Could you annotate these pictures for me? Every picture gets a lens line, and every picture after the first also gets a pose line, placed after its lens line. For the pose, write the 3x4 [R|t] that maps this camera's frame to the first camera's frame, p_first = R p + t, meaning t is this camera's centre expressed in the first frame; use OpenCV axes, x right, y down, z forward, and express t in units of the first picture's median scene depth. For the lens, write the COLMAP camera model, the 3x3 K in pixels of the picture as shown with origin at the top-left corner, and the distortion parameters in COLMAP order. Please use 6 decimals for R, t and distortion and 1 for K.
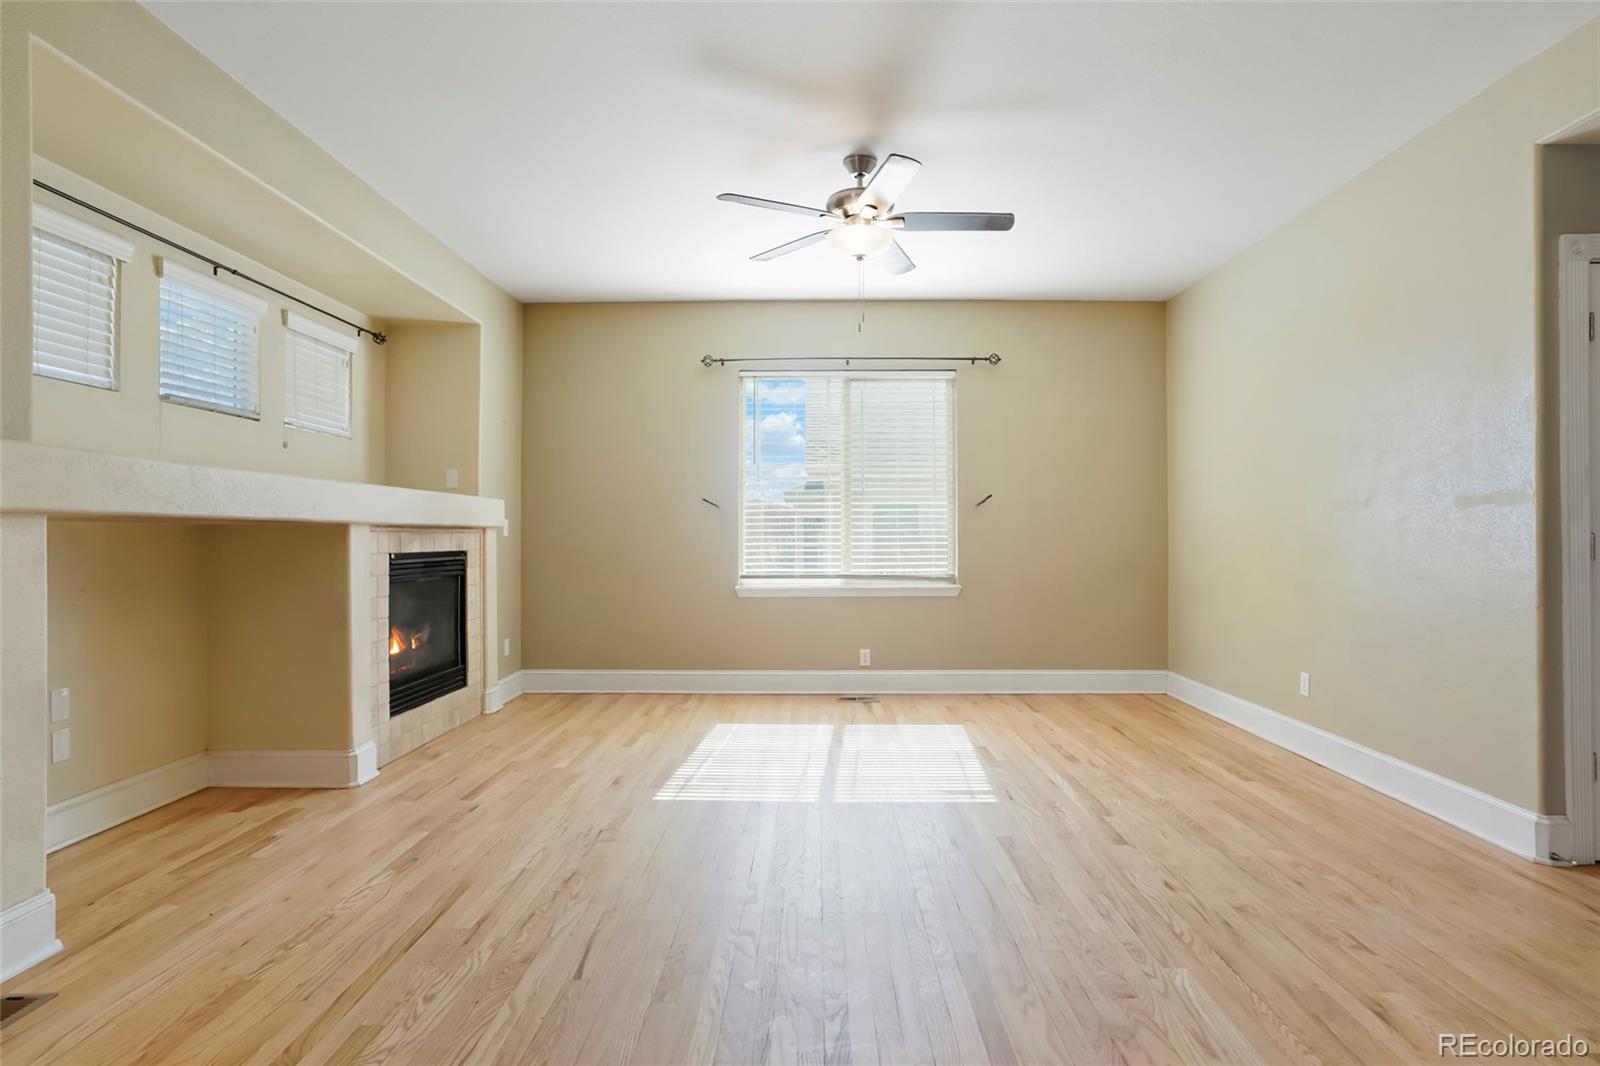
lens RADIAL K [[783.3, 0, 802.6], [0, 783.3, 542.2], [0, 0, 1]] dist [-0.044581, 0.009877]
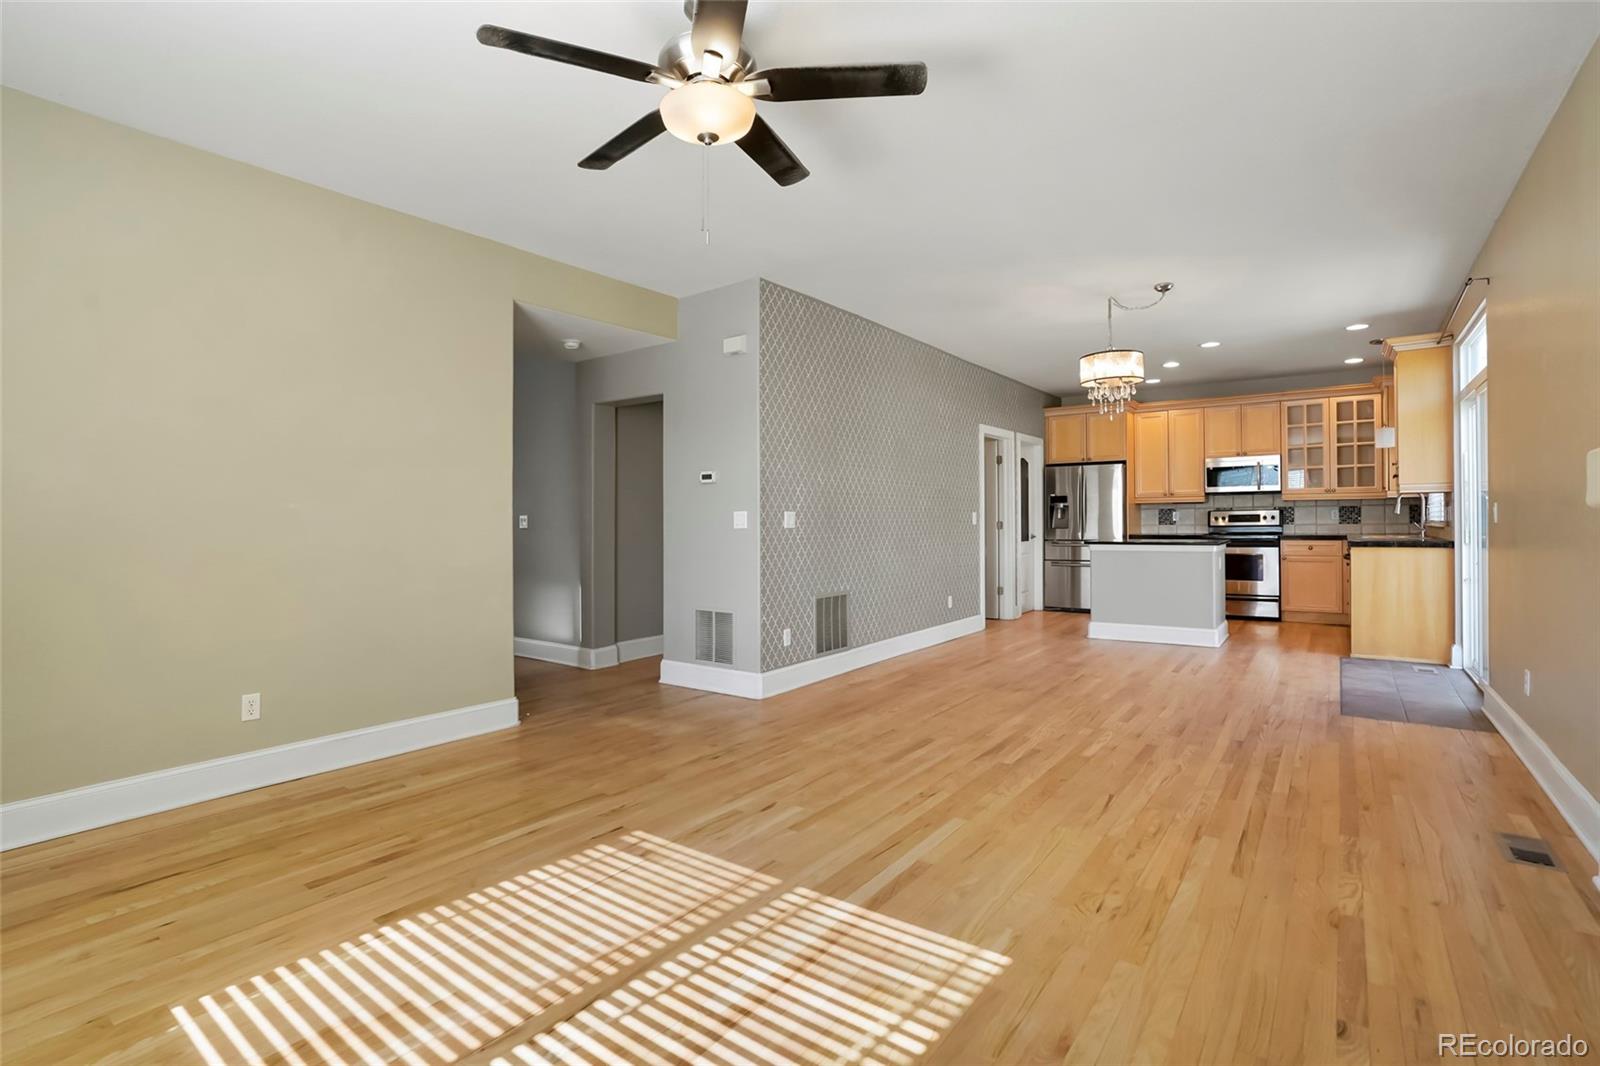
lens RADIAL K [[749.8, 0, 791.6], [0, 749.8, 520.9], [0, 0, 1]] dist [-0.041276, 0.011597]
pose [[-0.805021, 0.008451, 0.593186, -0.348144], [0.014076, 0.999889, 0.004858, -0.021808], [-0.593080, 0.012260, -0.805050, 1.356670]]
